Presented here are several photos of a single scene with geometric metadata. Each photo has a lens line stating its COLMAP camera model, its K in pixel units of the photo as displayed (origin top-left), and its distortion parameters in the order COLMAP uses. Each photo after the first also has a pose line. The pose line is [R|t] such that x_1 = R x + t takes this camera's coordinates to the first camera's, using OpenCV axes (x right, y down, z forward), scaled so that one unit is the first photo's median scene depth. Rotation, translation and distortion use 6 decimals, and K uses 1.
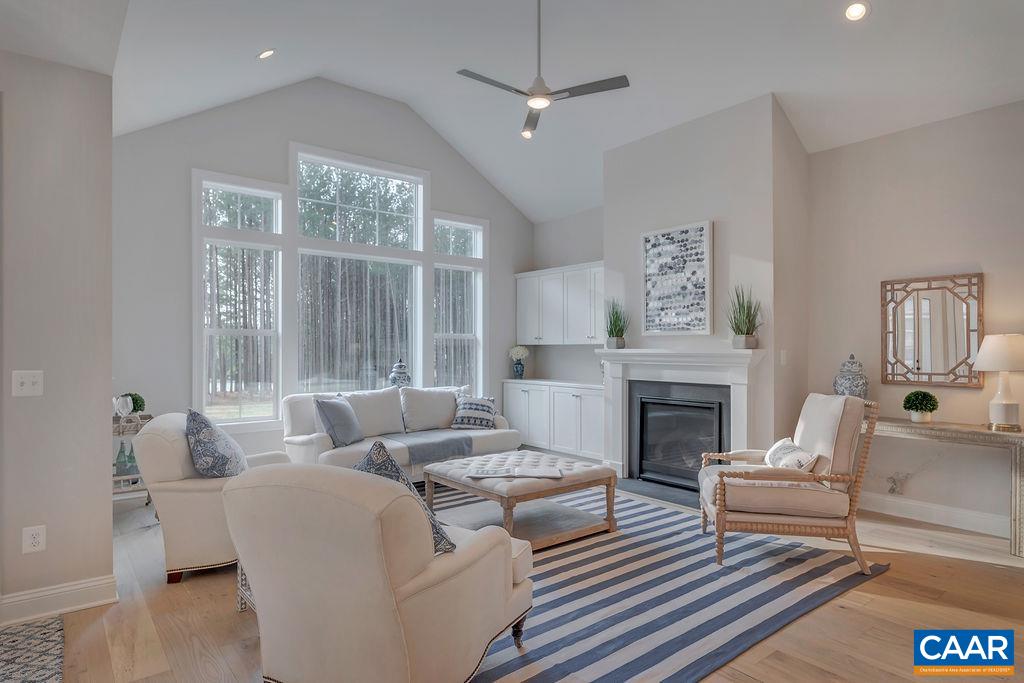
lens RADIAL K [[583.7, 0, 512.6], [0, 583.7, 344.1], [0, 0, 1]] dist [-0.000366, -0.000203]
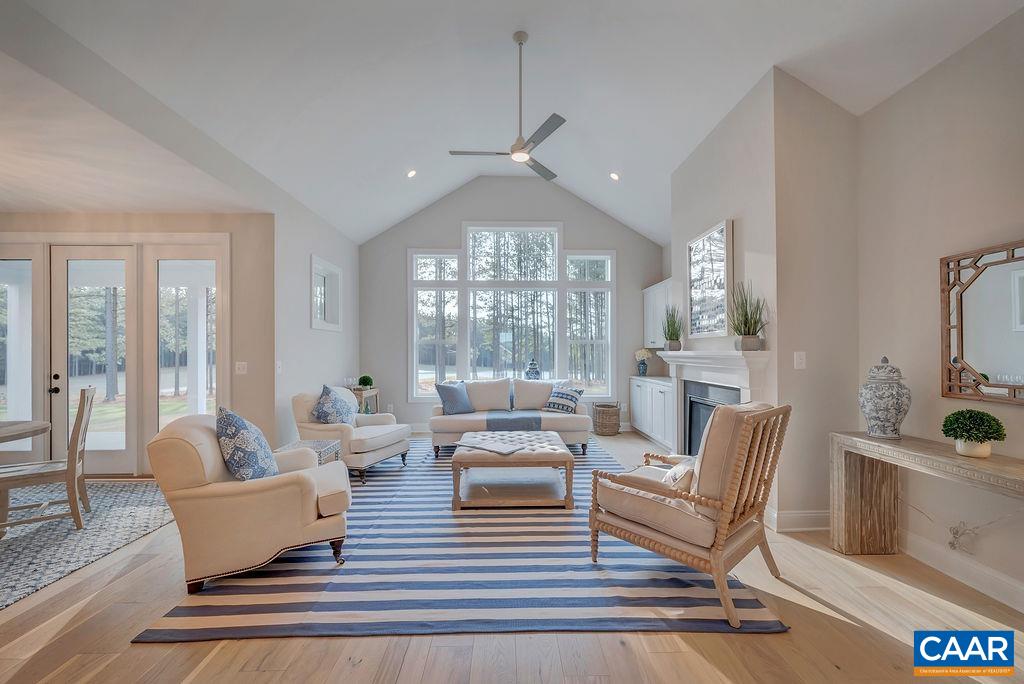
lens RADIAL K [[406.2, 0, 512.5], [0, 406.2, 348.4], [0, 0, 1]] dist [-0.001612, 0.000131]
pose [[0.793789, -0.007173, -0.608151, 0.513026], [0.006355, 0.999974, -0.003501, 0.004861], [0.608160, -0.001086, 0.793814, 0.262825]]
